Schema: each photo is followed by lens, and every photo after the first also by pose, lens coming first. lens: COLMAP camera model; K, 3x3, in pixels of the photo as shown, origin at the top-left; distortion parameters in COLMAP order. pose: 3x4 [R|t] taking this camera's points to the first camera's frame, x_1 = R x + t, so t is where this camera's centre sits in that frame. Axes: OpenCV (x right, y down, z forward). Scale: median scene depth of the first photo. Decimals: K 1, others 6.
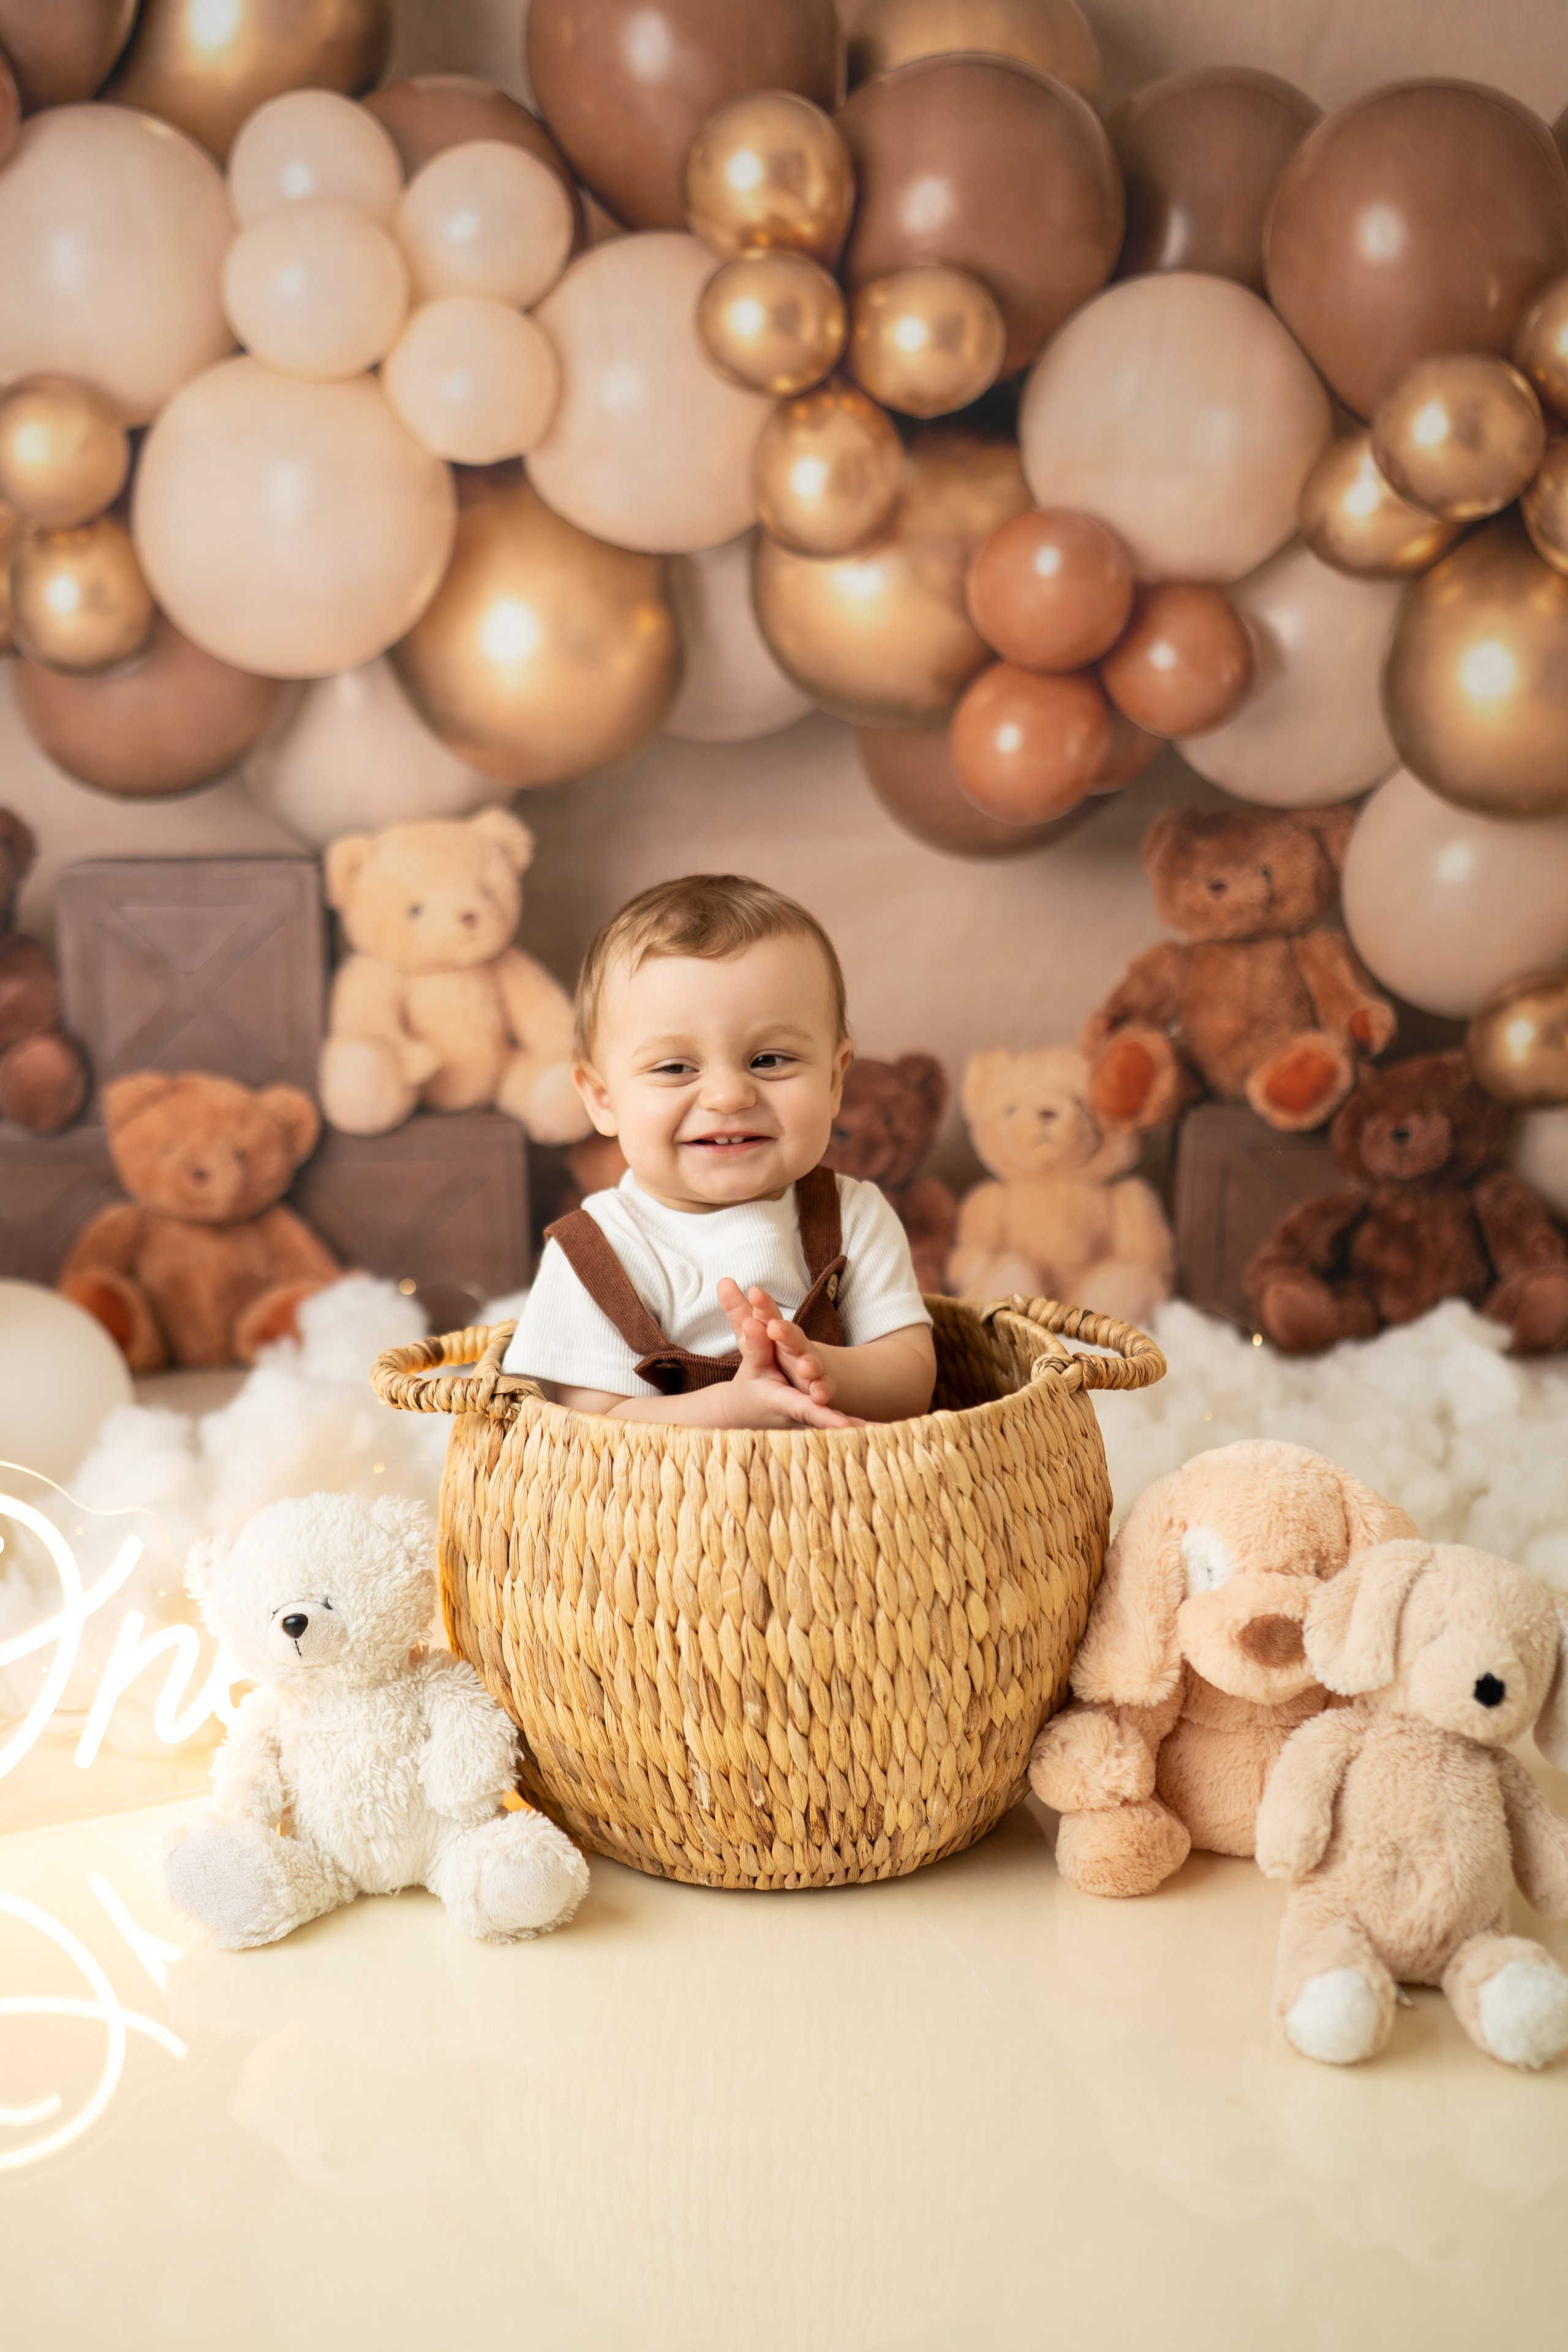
lens RADIAL K [[2273.6, 0, 730.9], [0, 2273.6, 1199.1], [0, 0, 1]] dist [-0.158641, 0.182607]
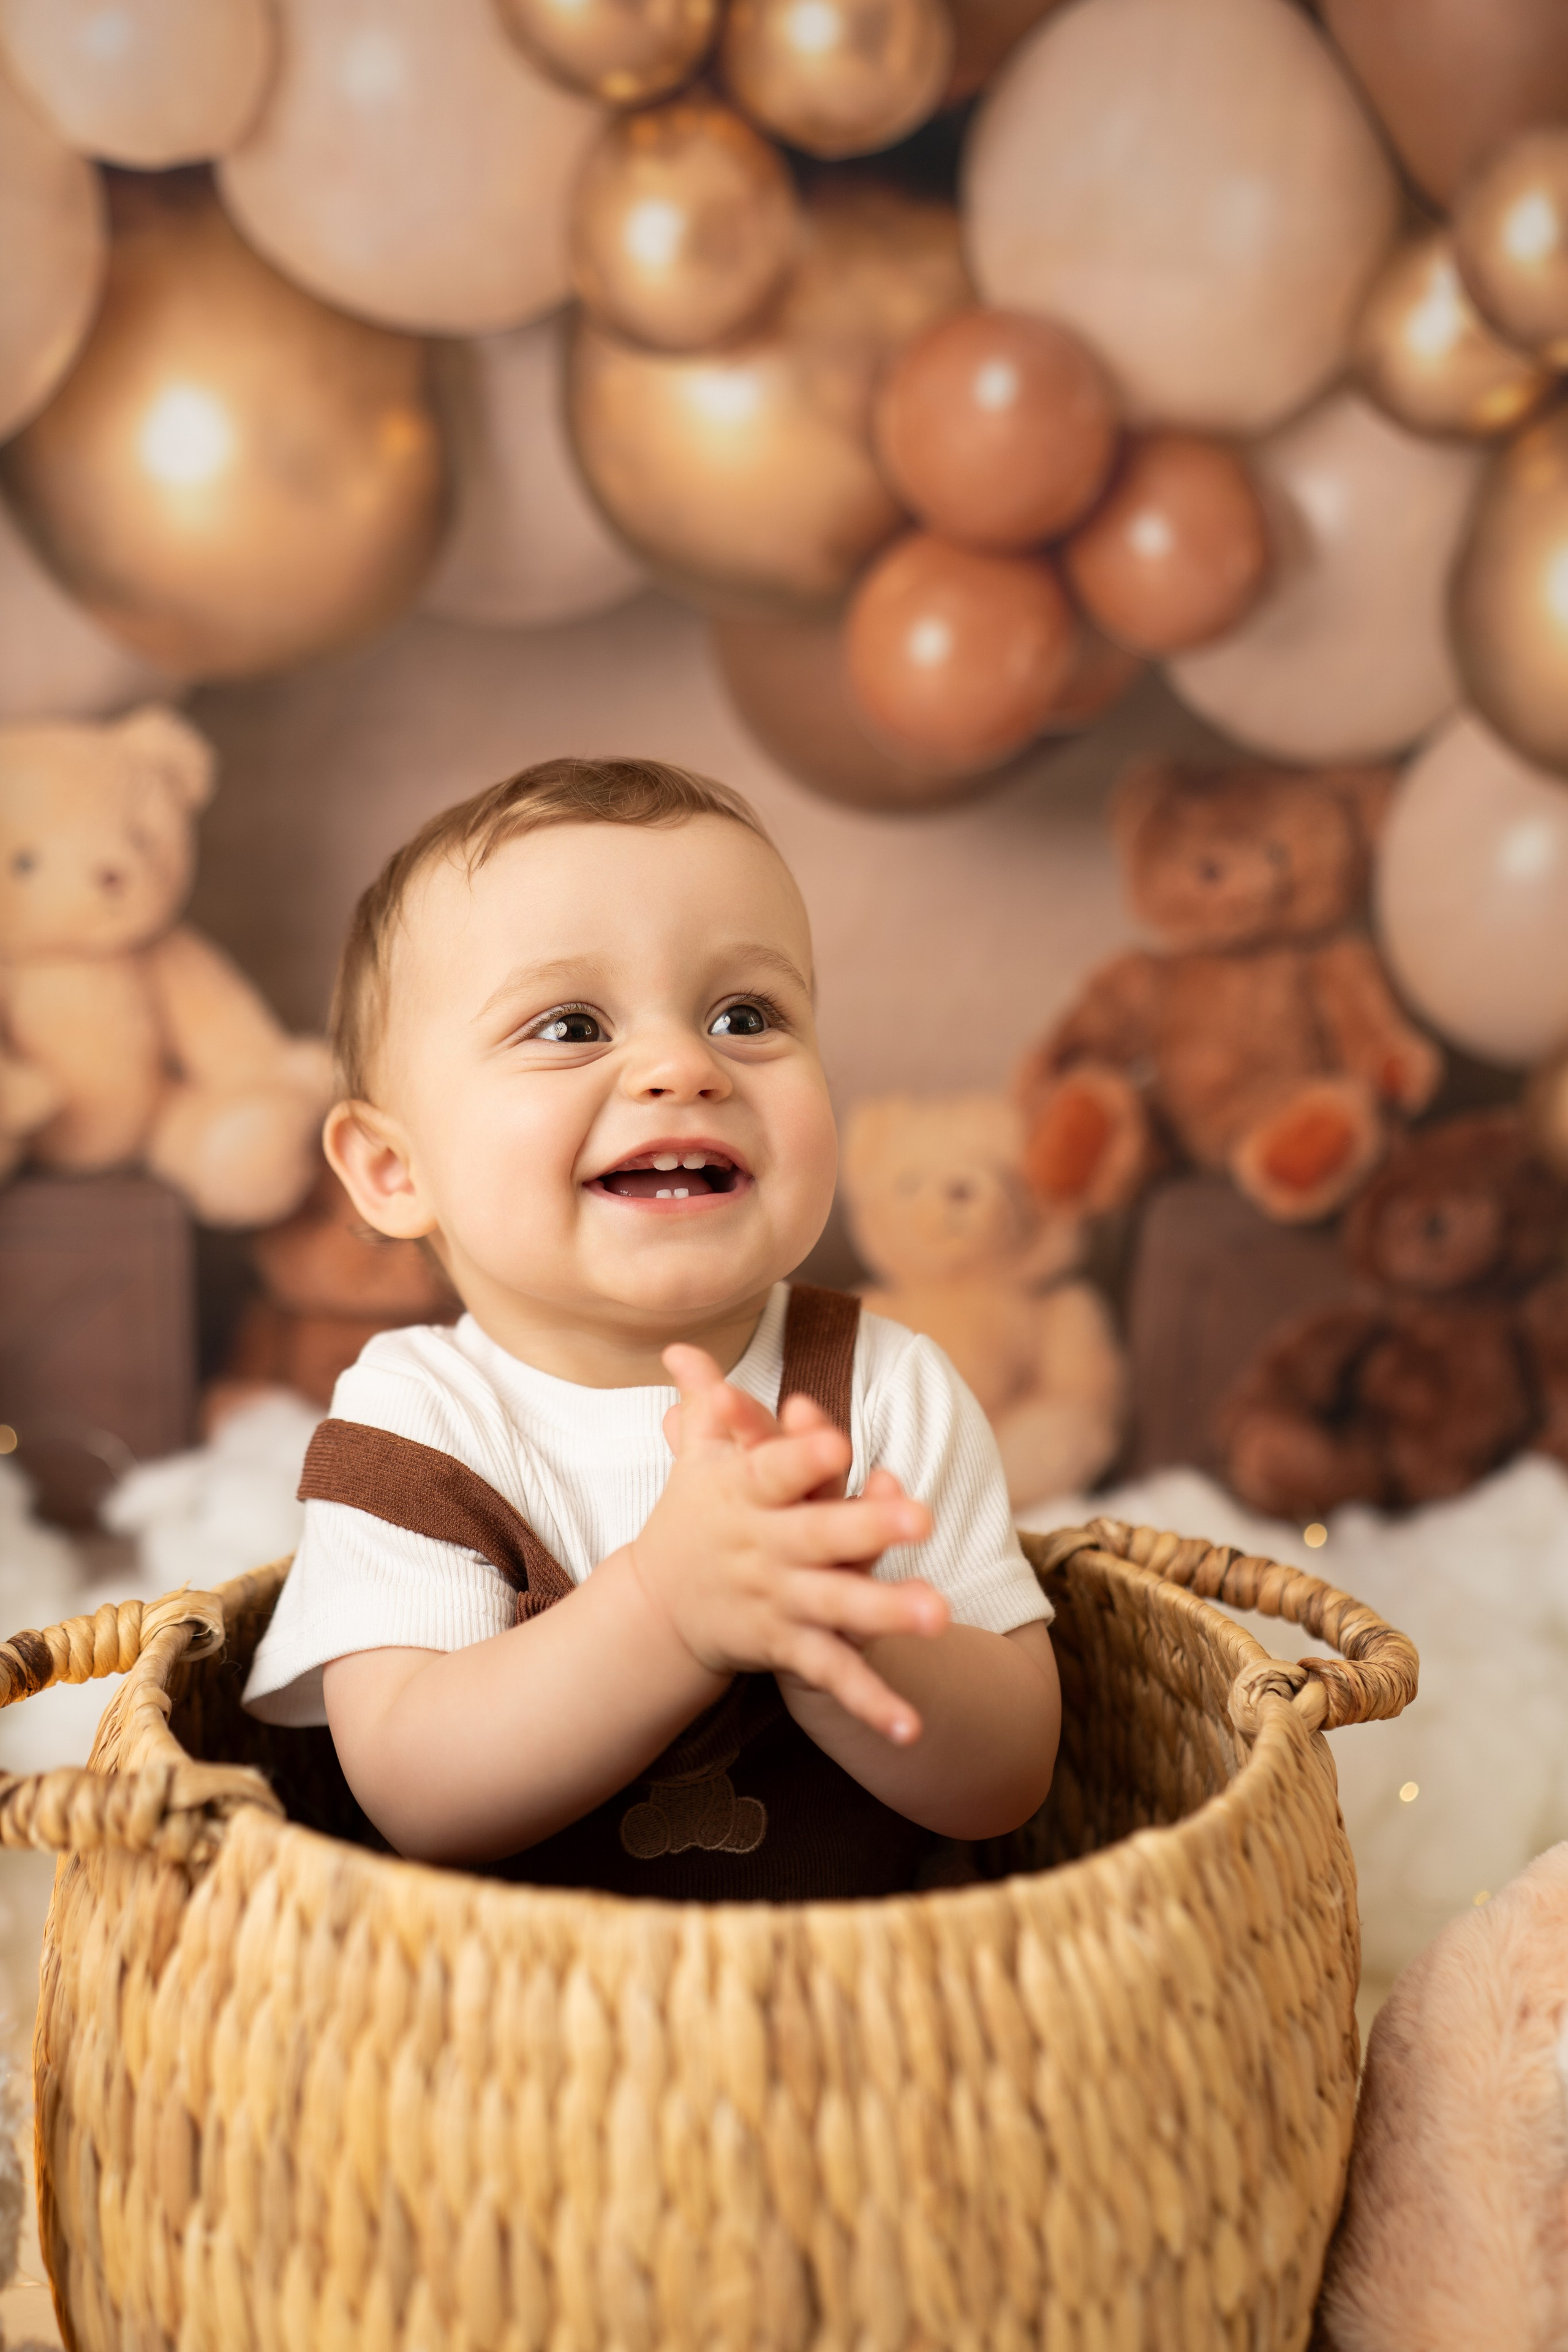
lens RADIAL K [[2238.0, 0, 784.0], [0, 2238.0, 1176.0], [0, 0, 1]] dist [-0.139468, 0.222881]
pose [[0.982208, 0.015290, 0.187173, -0.046040], [-0.007774, 0.999136, -0.040825, -0.015129], [-0.187636, 0.038643, 0.981478, 0.367235]]
